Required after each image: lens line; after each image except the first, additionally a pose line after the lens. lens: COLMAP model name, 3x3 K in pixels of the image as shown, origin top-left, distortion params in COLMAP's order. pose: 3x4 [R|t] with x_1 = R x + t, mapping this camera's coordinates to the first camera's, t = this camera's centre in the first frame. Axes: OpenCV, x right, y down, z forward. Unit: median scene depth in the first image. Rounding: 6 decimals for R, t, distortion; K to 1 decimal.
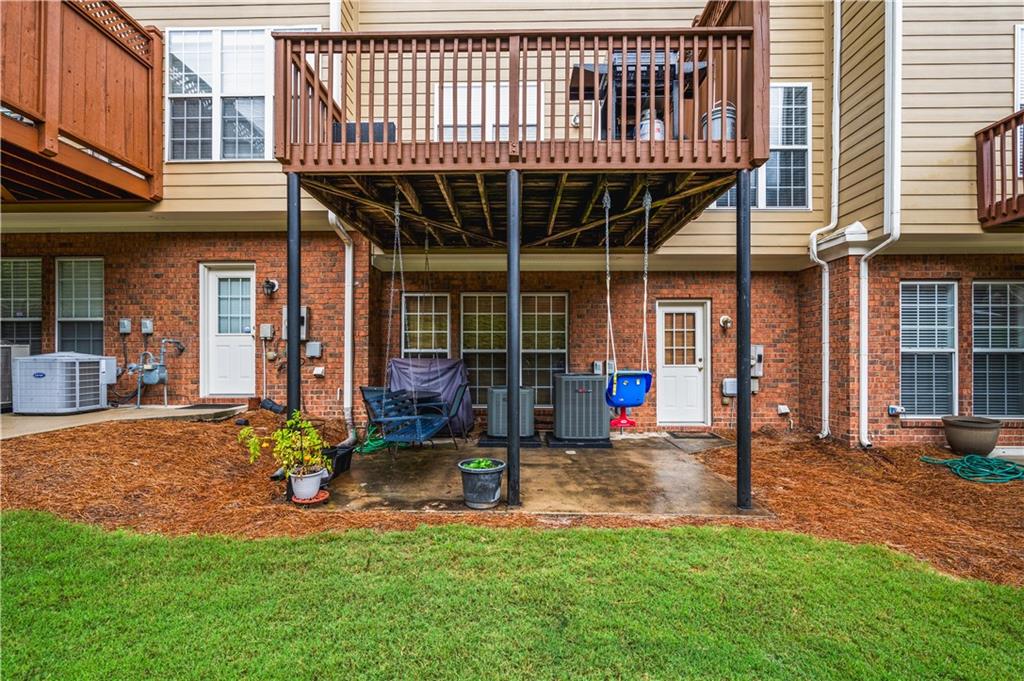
lens RADIAL K [[466.8, 0, 509.4], [0, 466.8, 357.3], [0, 0, 1]] dist [0.001510, -0.000127]
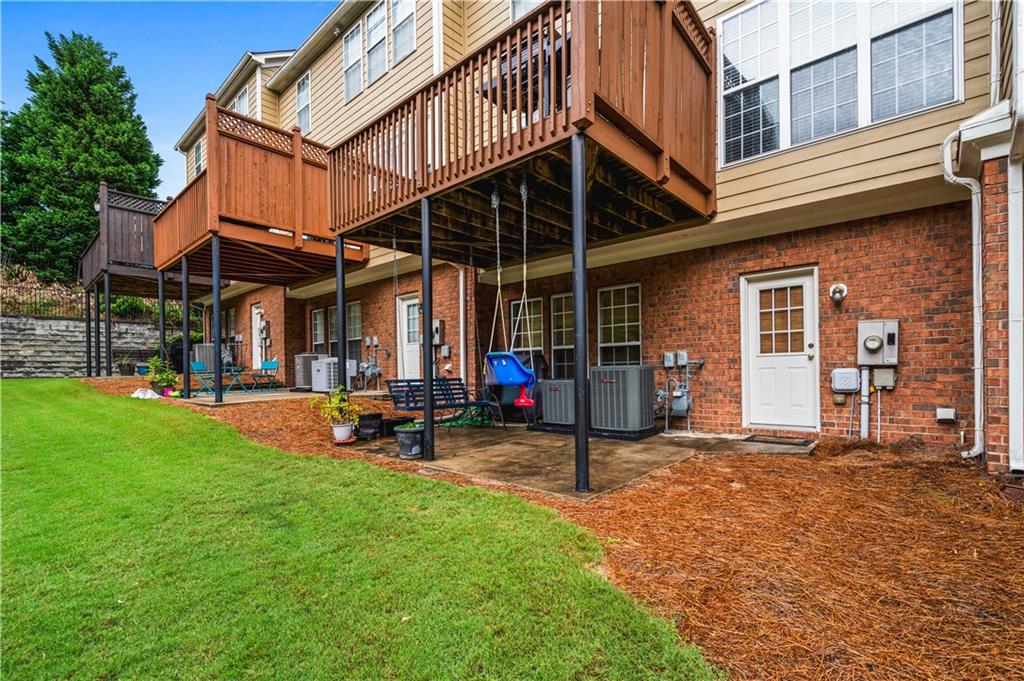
lens RADIAL K [[466.8, 0, 512.0], [0, 466.8, 374.2], [0, 0, 1]] dist [0.001510, -0.000127]
pose [[0.753204, -0.008197, -0.657736, 0.559366], [0.015708, 0.999861, 0.005527, 0.041704], [0.657599, -0.014495, 0.753229, 0.103867]]
